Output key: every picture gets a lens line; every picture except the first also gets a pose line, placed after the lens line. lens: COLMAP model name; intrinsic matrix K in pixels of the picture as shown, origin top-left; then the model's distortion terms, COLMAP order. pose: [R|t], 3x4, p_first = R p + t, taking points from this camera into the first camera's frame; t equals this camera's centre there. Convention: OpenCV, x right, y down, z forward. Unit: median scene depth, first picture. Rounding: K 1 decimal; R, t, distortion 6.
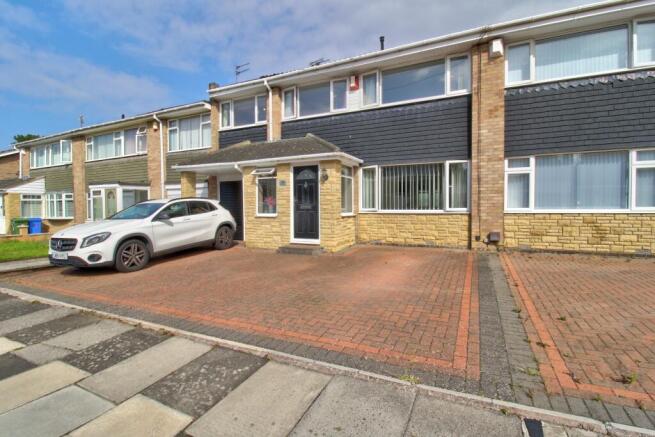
lens RADIAL K [[305.8, 0, 327.0], [0, 305.8, 215.0], [0, 0, 1]] dist [0.001406, -0.013440]
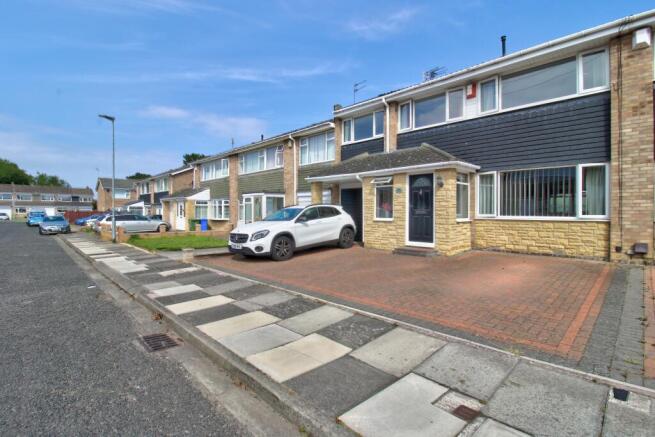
lens RADIAL K [[305.8, 0, 327.0], [0, 305.8, 215.0], [0, 0, 1]] dist [0.001406, -0.013440]
pose [[0.938693, 0.011785, -0.344553, -0.007862], [-0.016815, 0.999791, -0.011613, 0.000577], [0.344344, 0.016695, 0.938695, -0.136420]]
